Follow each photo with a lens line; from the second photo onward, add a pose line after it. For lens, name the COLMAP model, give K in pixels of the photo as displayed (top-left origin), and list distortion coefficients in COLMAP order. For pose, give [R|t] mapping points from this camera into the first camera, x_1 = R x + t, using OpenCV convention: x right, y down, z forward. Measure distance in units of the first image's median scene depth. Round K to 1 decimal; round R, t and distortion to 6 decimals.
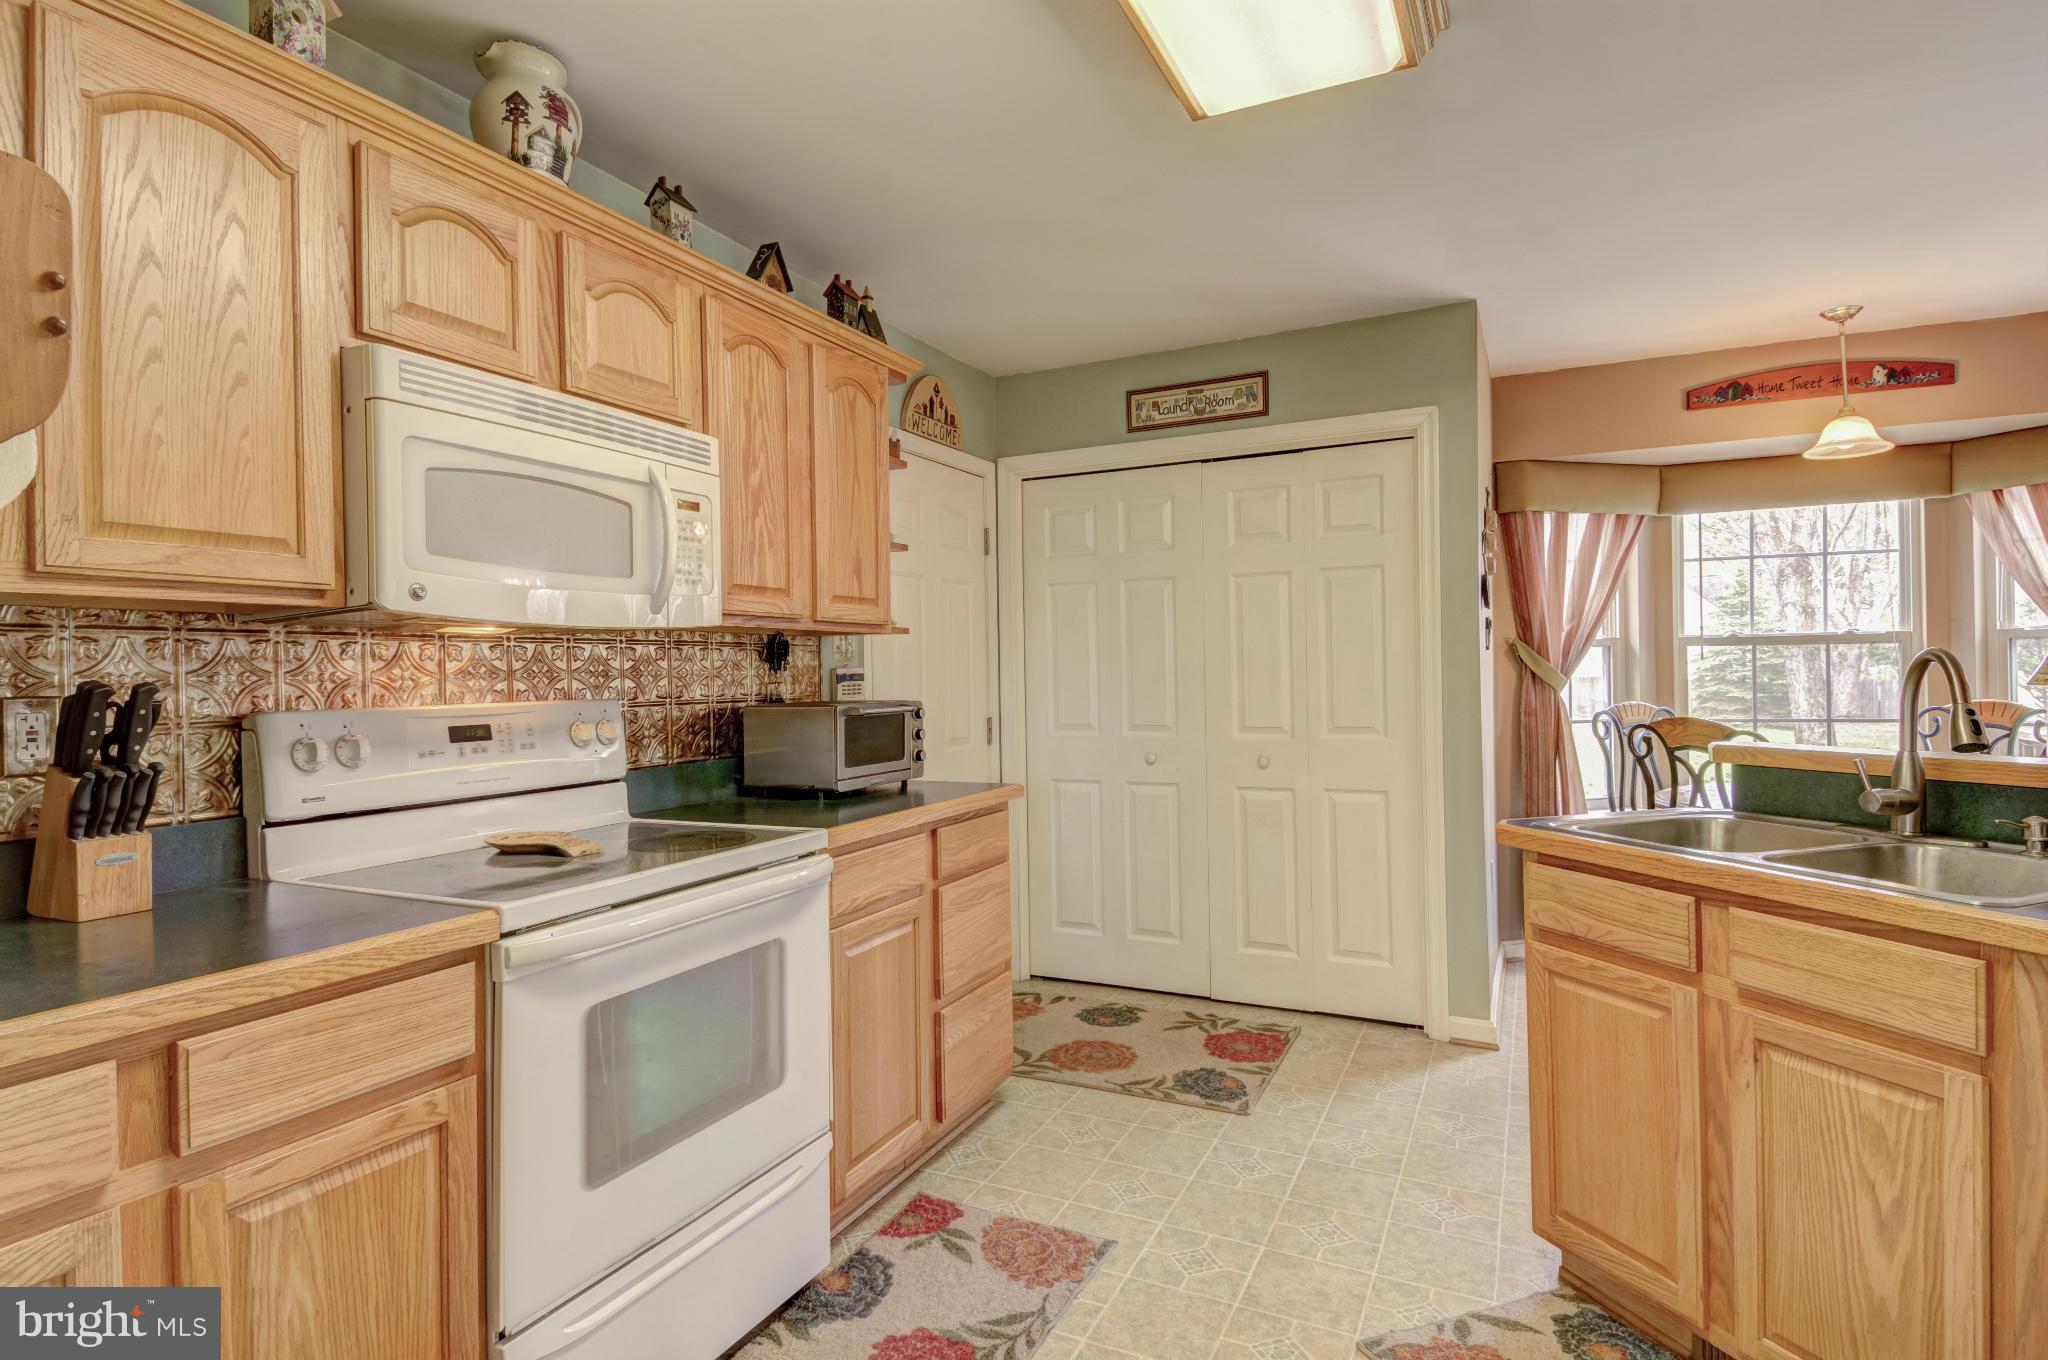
lens RADIAL K [[1077.4, 0, 1016.0], [0, 1077.4, 688.5], [0, 0, 1]] dist [0.072256, -0.063614]
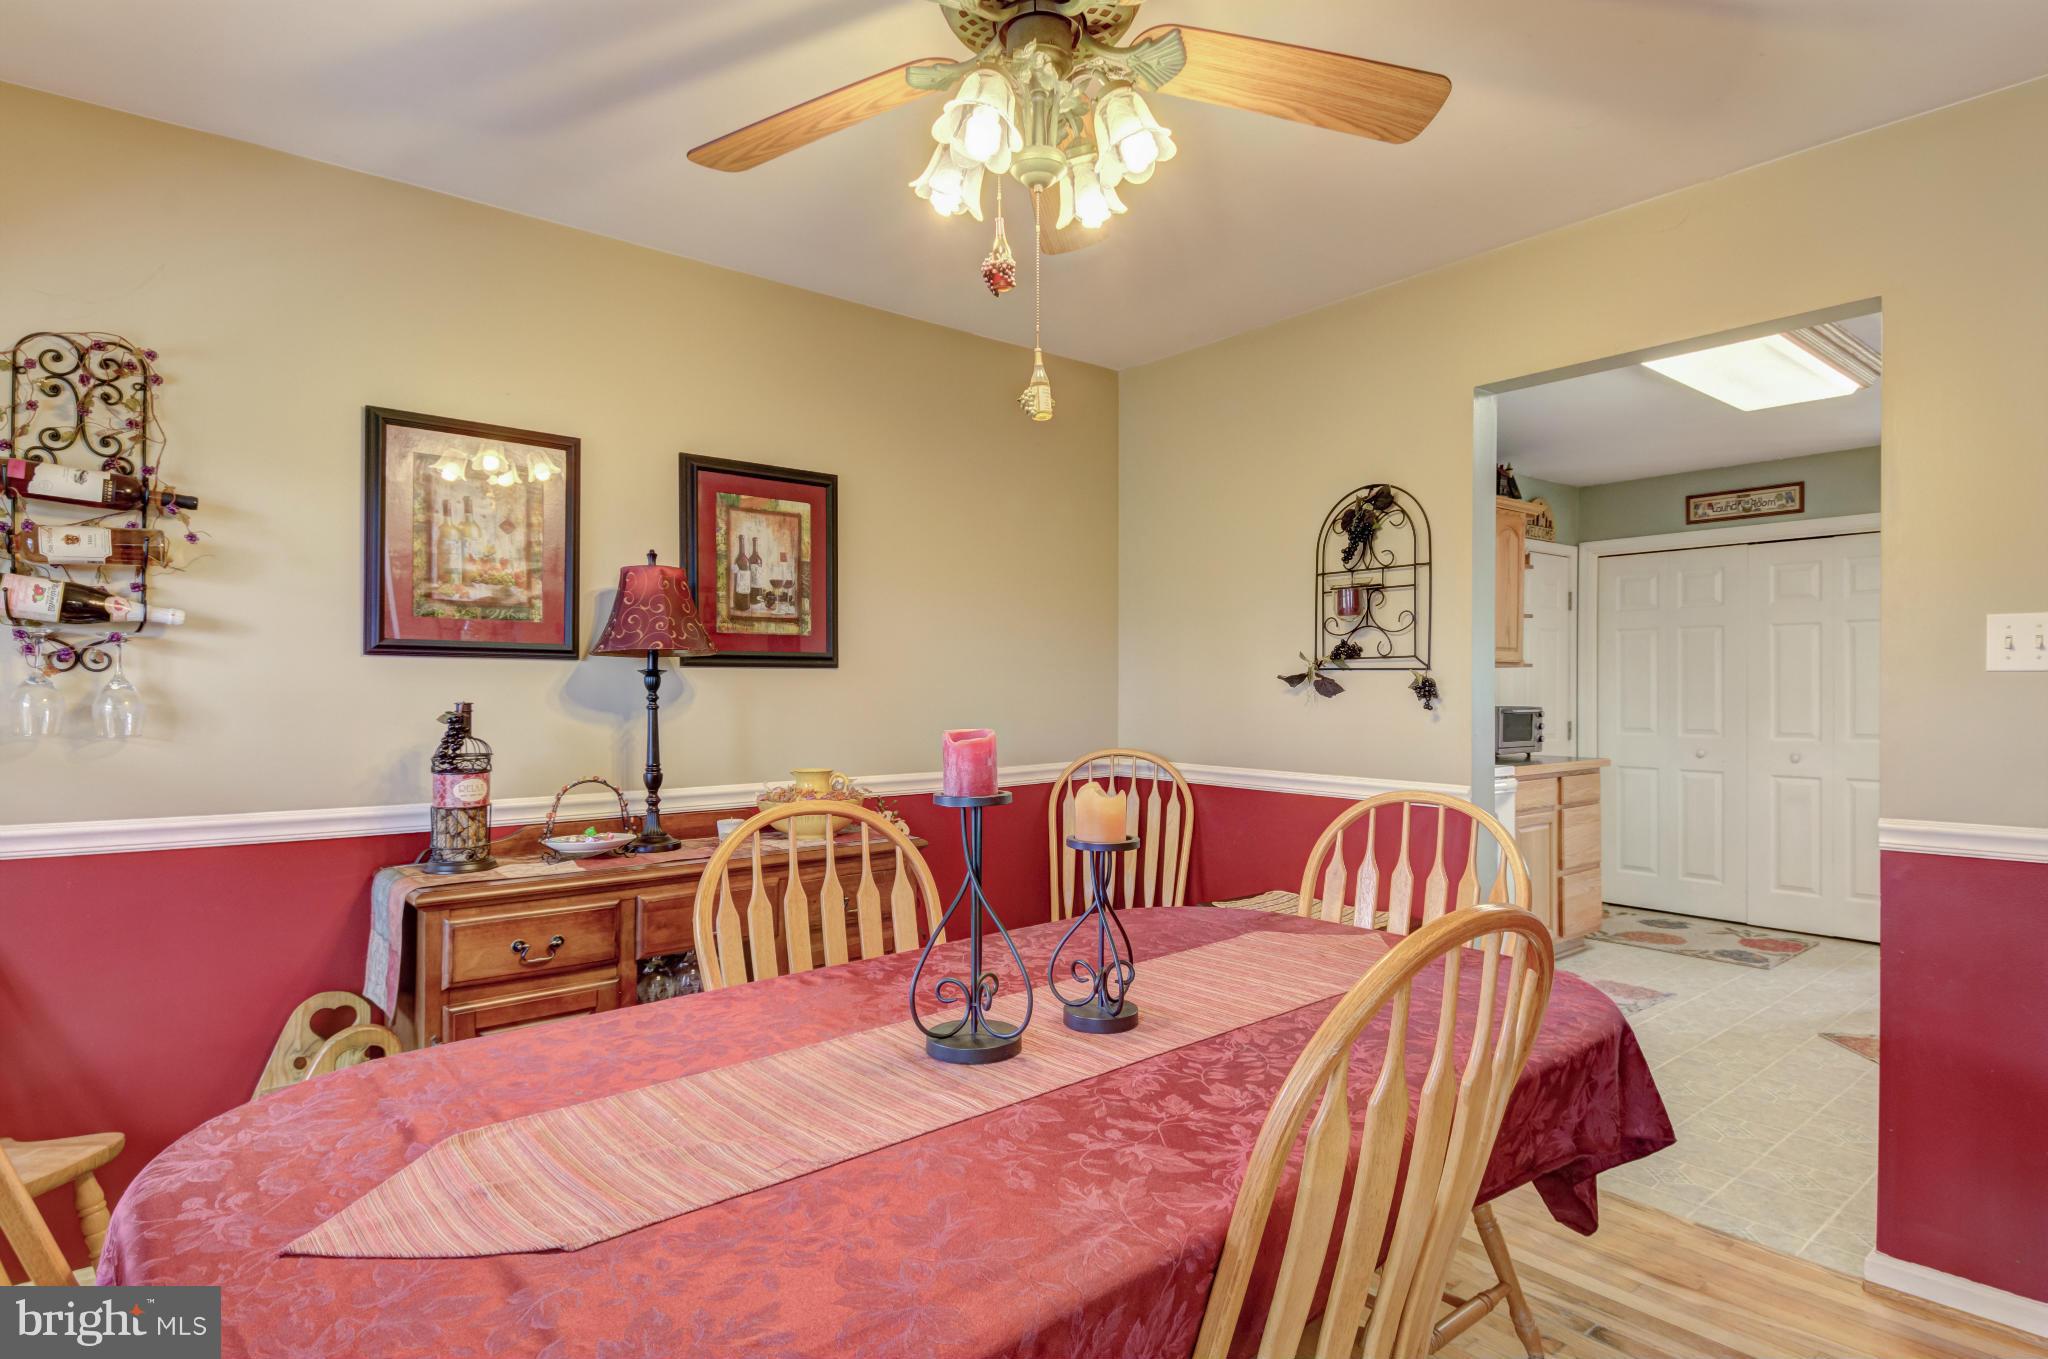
lens RADIAL K [[1077.4, 0, 1016.0], [0, 1077.4, 688.0], [0, 0, 1]] dist [0.072256, -0.063614]
pose [[0.908568, 0.020068, -0.417254, -0.098113], [-0.023117, 0.999730, -0.002255, 0.003595], [0.417097, 0.011695, 0.908787, -0.727723]]
